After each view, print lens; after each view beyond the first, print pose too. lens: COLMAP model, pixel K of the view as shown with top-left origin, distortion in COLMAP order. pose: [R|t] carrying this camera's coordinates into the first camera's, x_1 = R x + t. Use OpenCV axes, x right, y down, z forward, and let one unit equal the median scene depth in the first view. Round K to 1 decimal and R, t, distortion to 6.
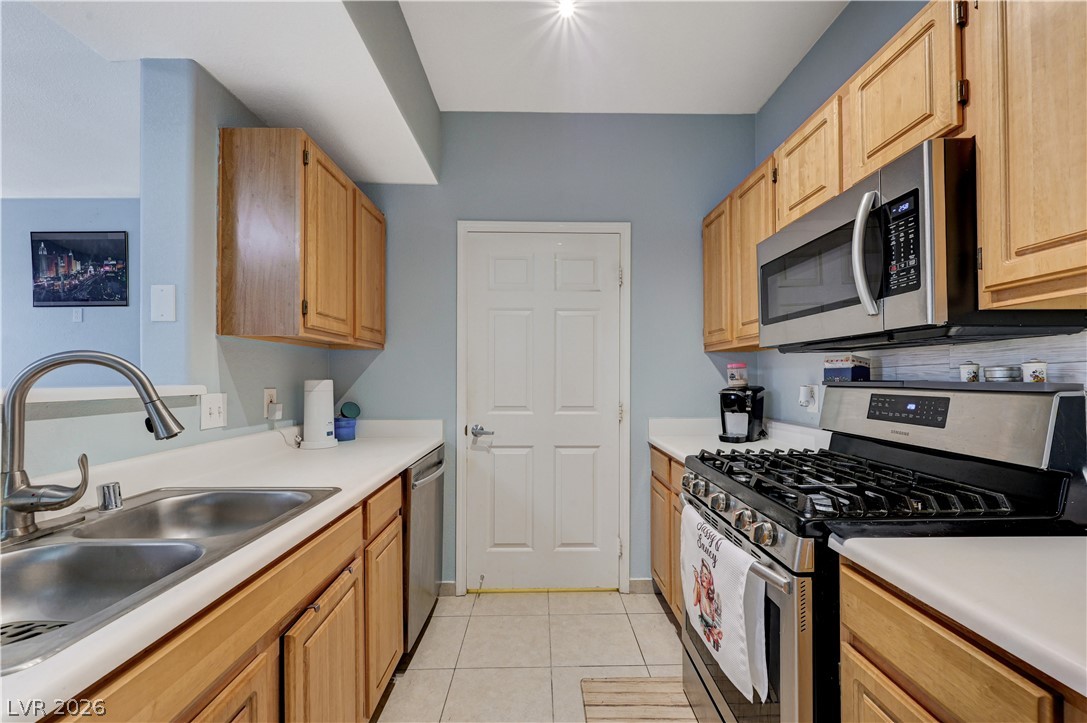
lens RADIAL K [[432.4, 0, 546.6], [0, 432.4, 375.6], [0, 0, 1]] dist [-0.002500, 0.001112]
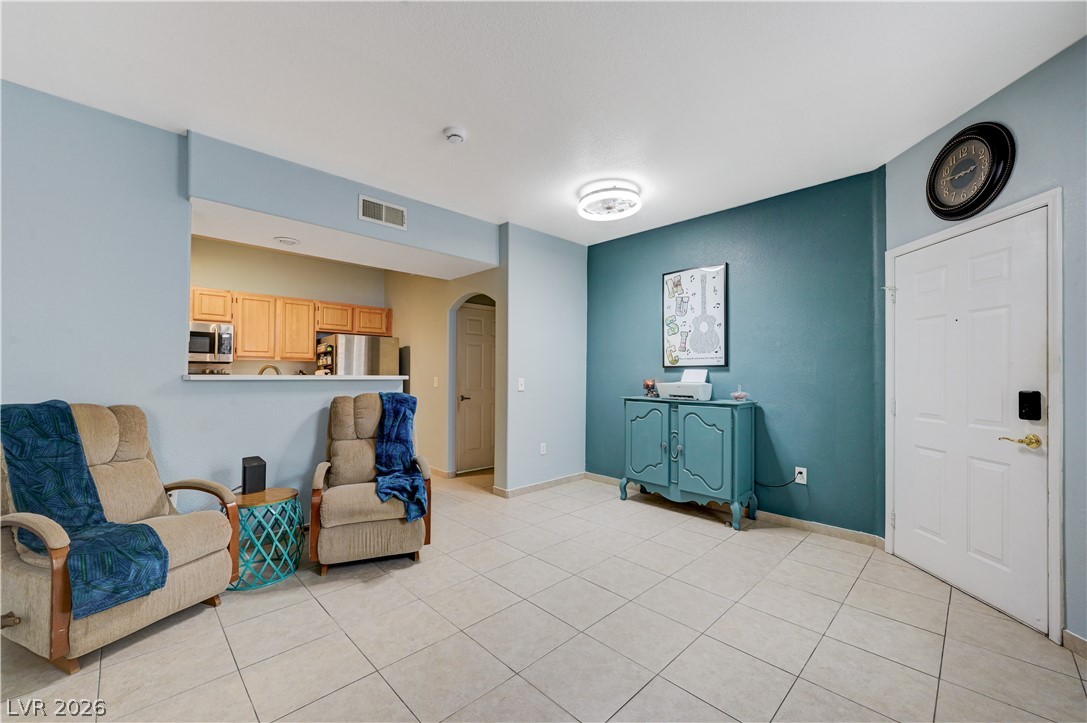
lens RADIAL K [[432.4, 0, 550.7], [0, 432.4, 366.7], [0, 0, 1]] dist [-0.002500, 0.001112]
pose [[-0.695071, 0.011545, 0.718848, -3.208056], [-0.006558, 0.999728, -0.022397, 0.017205], [-0.718911, -0.020282, -0.694806, 1.115198]]
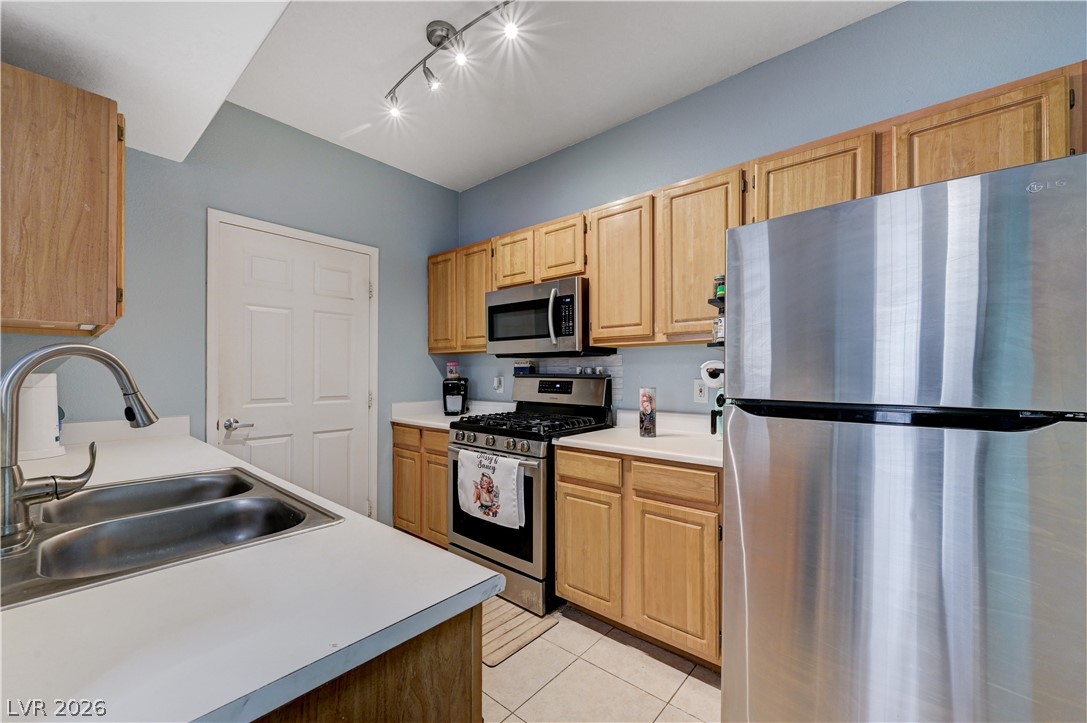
lens RADIAL K [[432.4, 0, 545.3], [0, 432.4, 375.9], [0, 0, 1]] dist [-0.002500, 0.001112]
pose [[0.662460, -0.003756, 0.749088, -0.667579], [-0.006158, 0.999926, 0.010459, 0.000658], [-0.749072, -0.011542, 0.662388, -0.311178]]
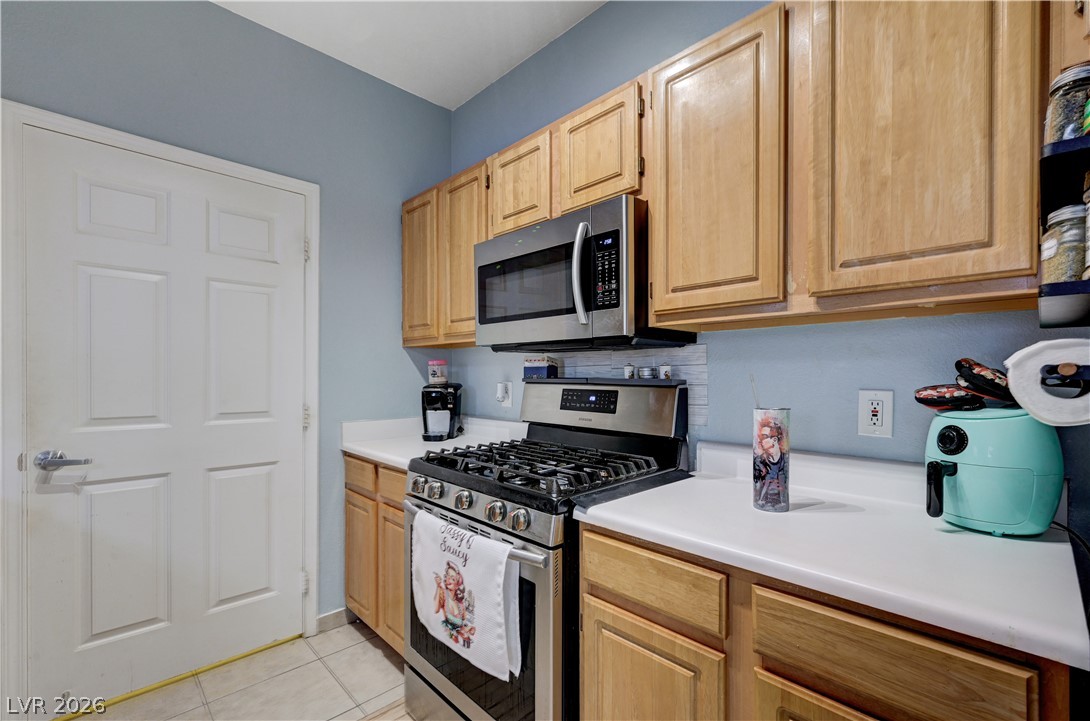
lens RADIAL K [[472.2, 0, 549.4], [0, 472.2, 381.2], [0, 0, 1]] dist [-0.001850, 0.002443]
pose [[0.727440, -0.004586, 0.686156, -0.164539], [-0.007724, 0.999860, 0.014871, 0.001668], [-0.686128, -0.016117, 0.727302, 0.065838]]
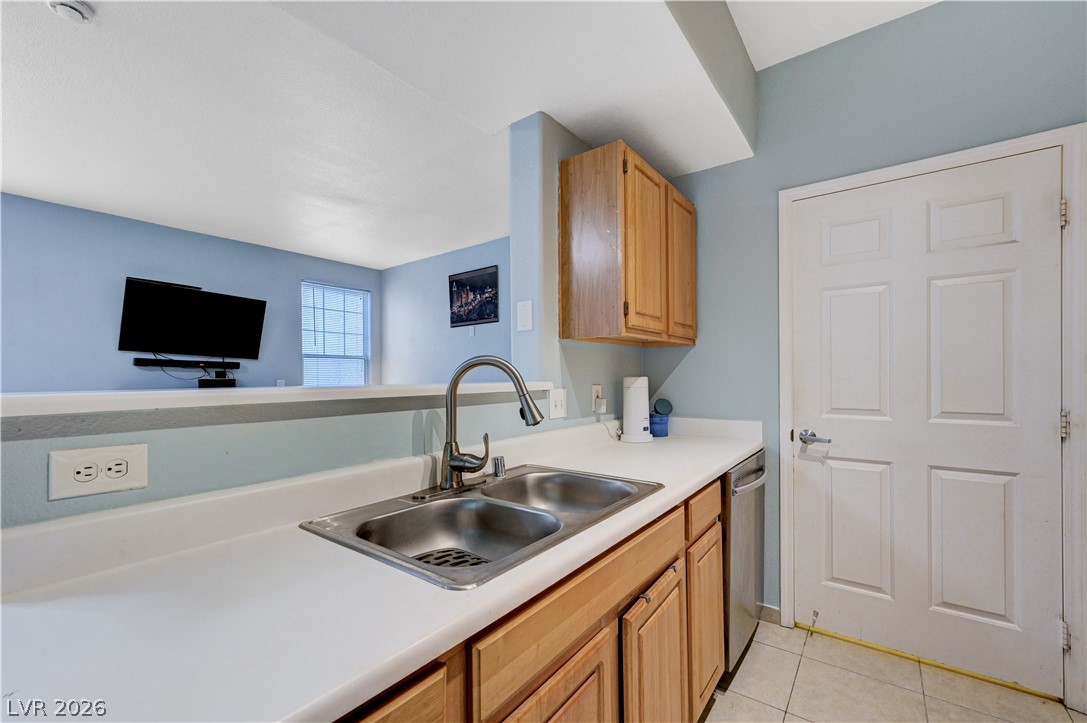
lens RADIAL K [[449.1, 0, 548.5], [0, 449.1, 376.1], [0, 0, 1]] dist [0.002449, 0.001392]
pose [[0.794608, -0.006654, -0.607086, -0.045859], [0.011756, 0.999921, 0.004427, 0.000866], [0.607009, -0.010655, 0.794624, 0.010215]]
